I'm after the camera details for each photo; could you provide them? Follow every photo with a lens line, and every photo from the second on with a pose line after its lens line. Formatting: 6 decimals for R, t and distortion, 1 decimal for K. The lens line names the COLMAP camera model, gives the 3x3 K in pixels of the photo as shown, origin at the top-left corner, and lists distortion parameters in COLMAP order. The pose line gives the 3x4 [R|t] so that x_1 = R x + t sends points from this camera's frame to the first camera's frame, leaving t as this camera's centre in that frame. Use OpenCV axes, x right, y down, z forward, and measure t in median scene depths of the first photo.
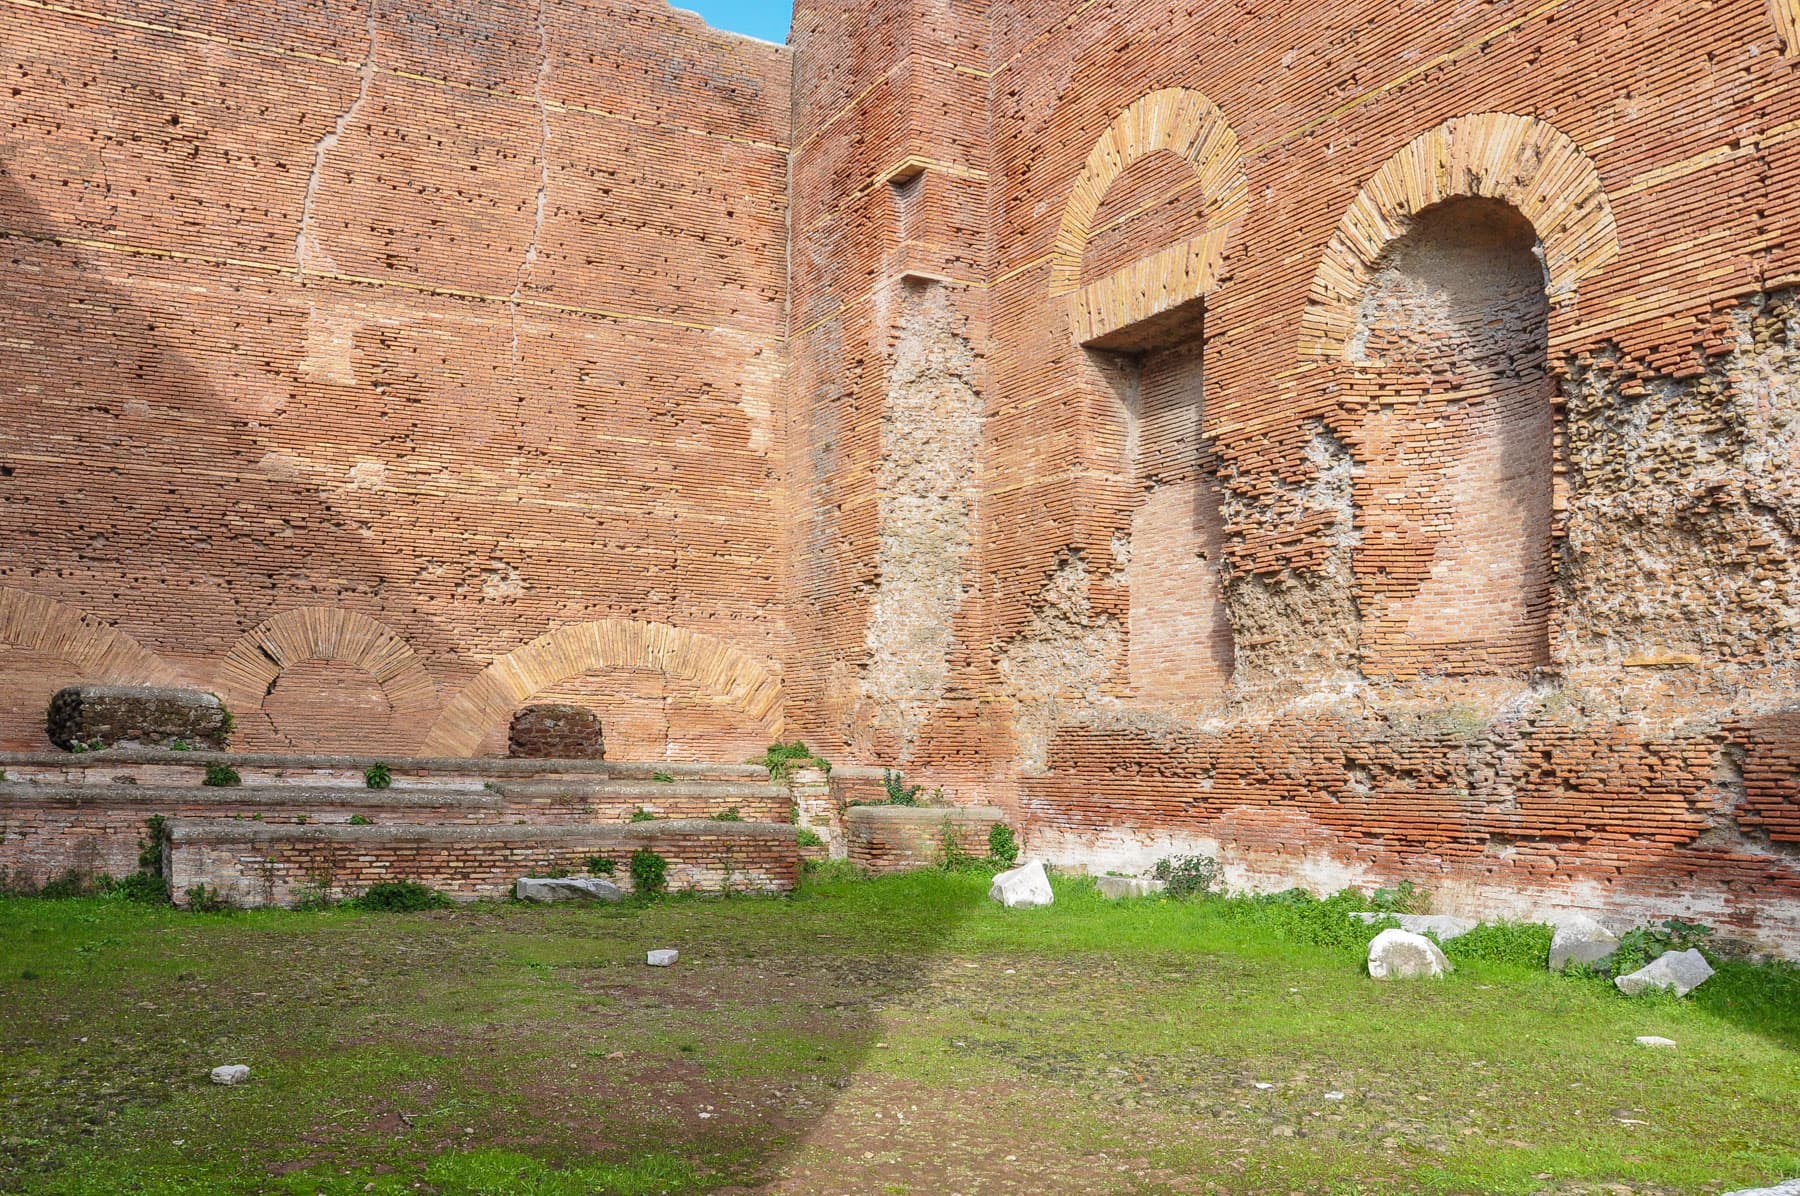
lens RADIAL K [[1438.9, 0, 901.0], [0, 1438.9, 651.7], [0, 0, 1]] dist [-0.077354, 0.000570]
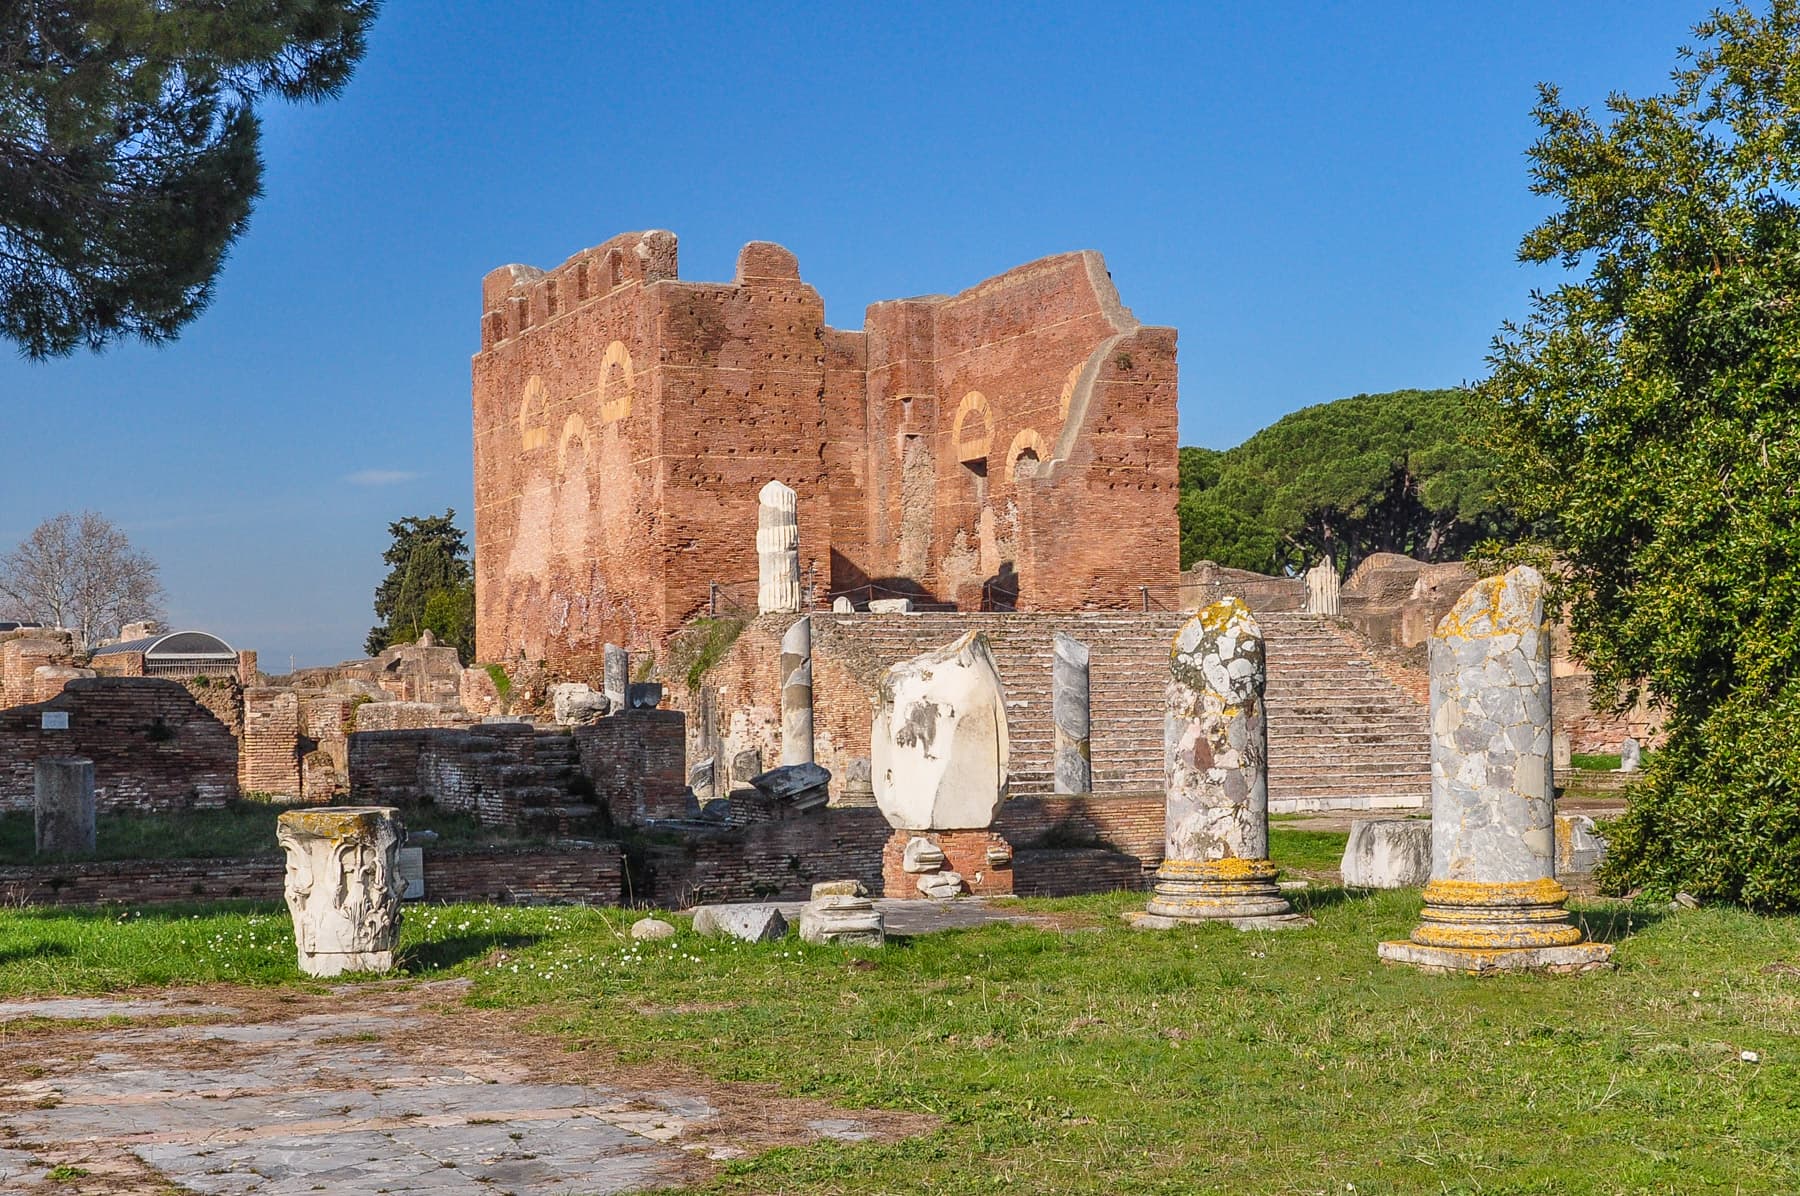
lens RADIAL K [[1438.9, 0, 901.0], [0, 1438.9, 651.7], [0, 0, 1]] dist [-0.077354, 0.000570]
pose [[0.997507, -0.021905, -0.067082, 0.185853], [0.026363, 0.997452, 0.066298, -0.011388], [0.065459, -0.067901, 0.995542, -2.039375]]
